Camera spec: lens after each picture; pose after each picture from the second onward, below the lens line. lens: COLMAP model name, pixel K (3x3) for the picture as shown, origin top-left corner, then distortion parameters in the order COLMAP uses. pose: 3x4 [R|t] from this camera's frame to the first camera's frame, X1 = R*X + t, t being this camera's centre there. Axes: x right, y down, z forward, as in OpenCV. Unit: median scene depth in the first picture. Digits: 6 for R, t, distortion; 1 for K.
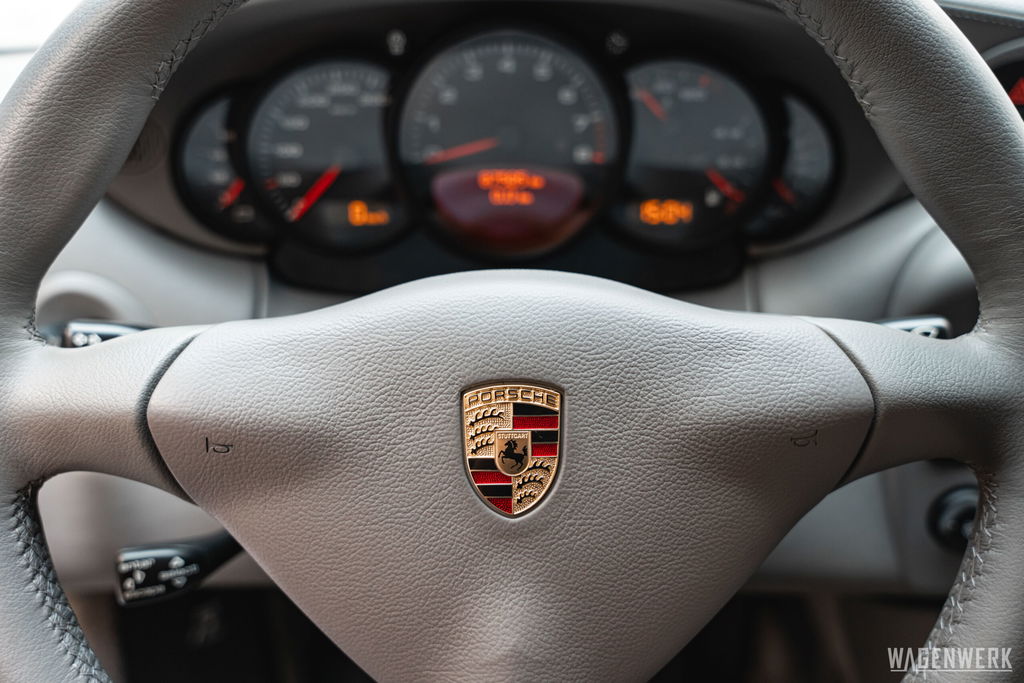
lens RADIAL K [[1081.4, 0, 515.1], [0, 1081.4, 336.6], [0, 0, 1]] dist [-0.020707, 0.000000]
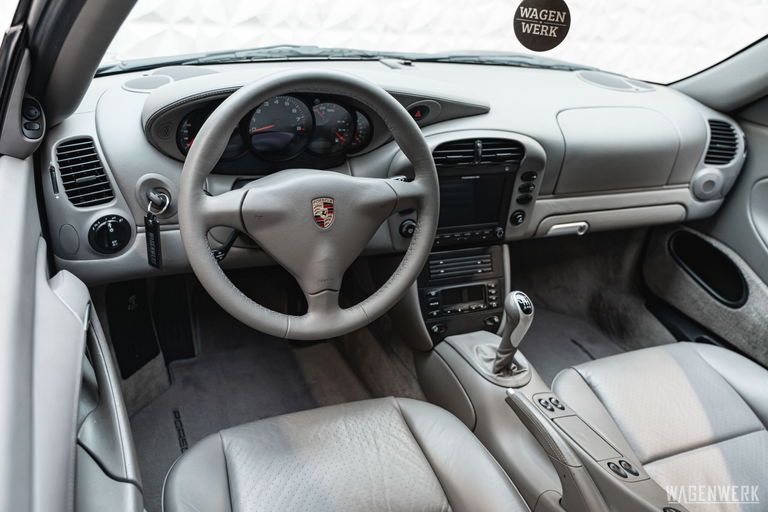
lens RADIAL K [[668.0, 0, 382.3], [0, 668.0, 255.9], [0, 0, 1]] dist [-0.008201, 0.011677]
pose [[0.916314, -0.095475, 0.388912, -0.620920], [0.043385, 0.989115, 0.140601, -0.068975], [-0.398103, -0.111961, 0.910483, -1.162499]]
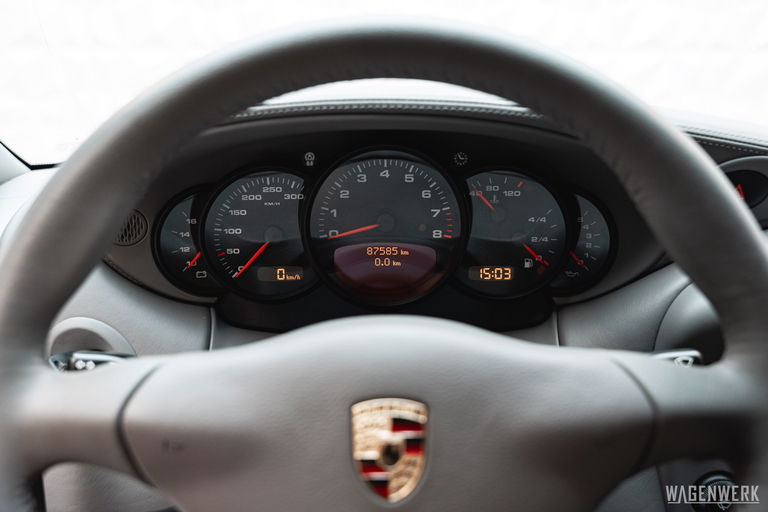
lens RADIAL K [[730.2, 0, 382.6], [0, 730.2, 252.2], [0, 0, 1]] dist [-0.022315, 0.000000]
pose [[0.999966, 0.000776, -0.008236, -0.002744], [-0.001910, 0.990358, -0.138516, -0.010623], [0.008049, 0.138526, 0.990326, 0.041977]]
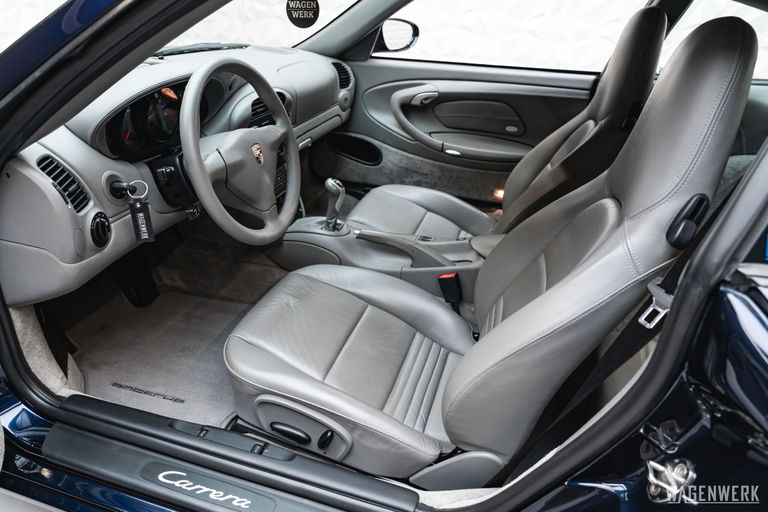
lens RADIAL K [[513.3, 0, 387.0], [0, 513.3, 257.4], [0, 0, 1]] dist [-0.014618, 0.003077]
pose [[0.287877, -0.440074, 0.850565, -1.946325], [0.274456, 0.888821, 0.366976, -0.193476], [-0.917497, 0.127799, 0.376652, -0.589522]]
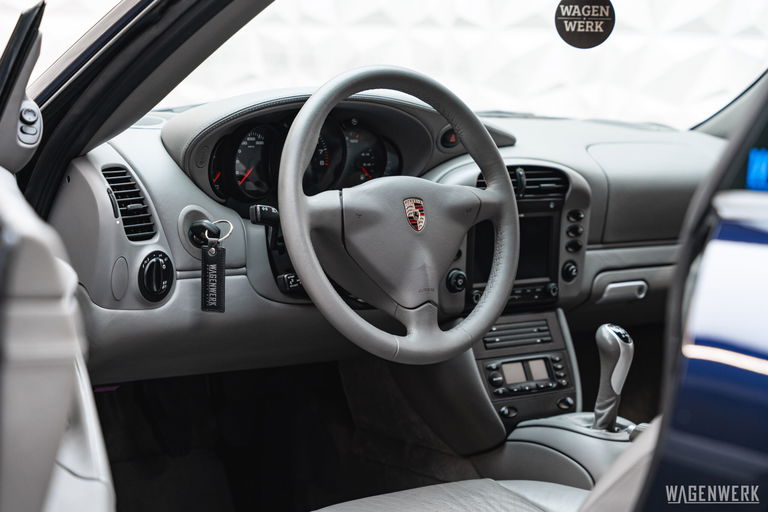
lens RADIAL K [[1513.3, 0, 387.2], [0, 1513.3, 259.2], [0, 0, 1]] dist [0.065264, 0.000000]
pose [[0.773198, -0.048974, 0.632270, -2.600898], [0.182719, 0.971937, -0.148162, 0.770787], [-0.607271, 0.230087, 0.760449, -2.262322]]
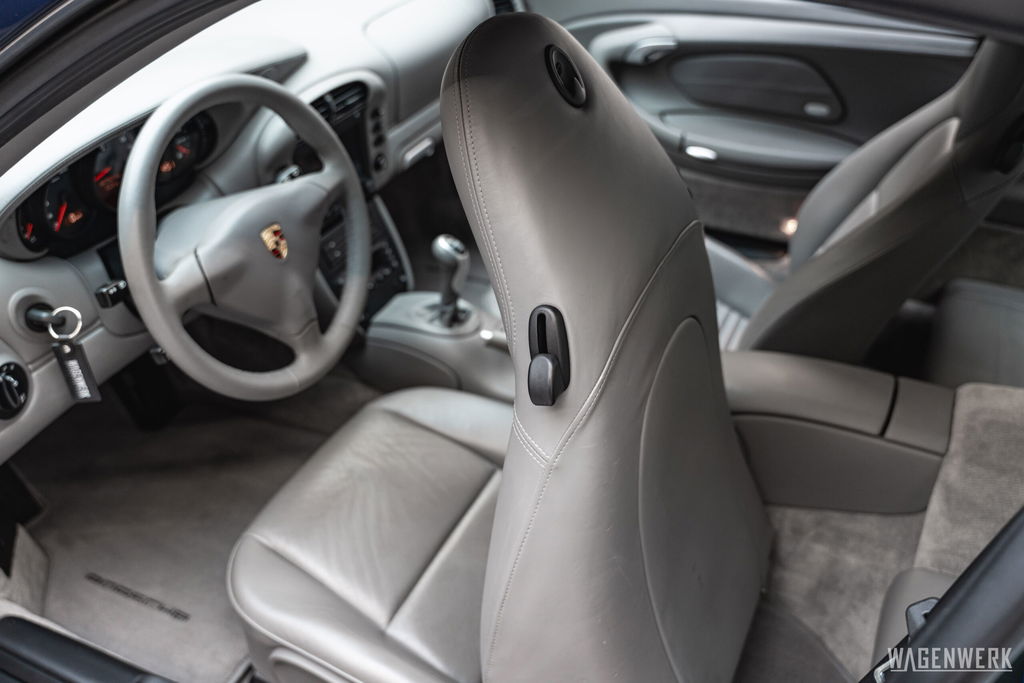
lens RADIAL K [[890.7, 0, 511.1], [0, 890.7, 342.3], [0, 0, 1]] dist [-0.008201, 0.011677]
pose [[0.440544, -0.525879, 0.727579, -1.500758], [0.316767, 0.849394, 0.422124, -0.470012], [-0.839988, 0.044509, 0.540777, -0.979553]]
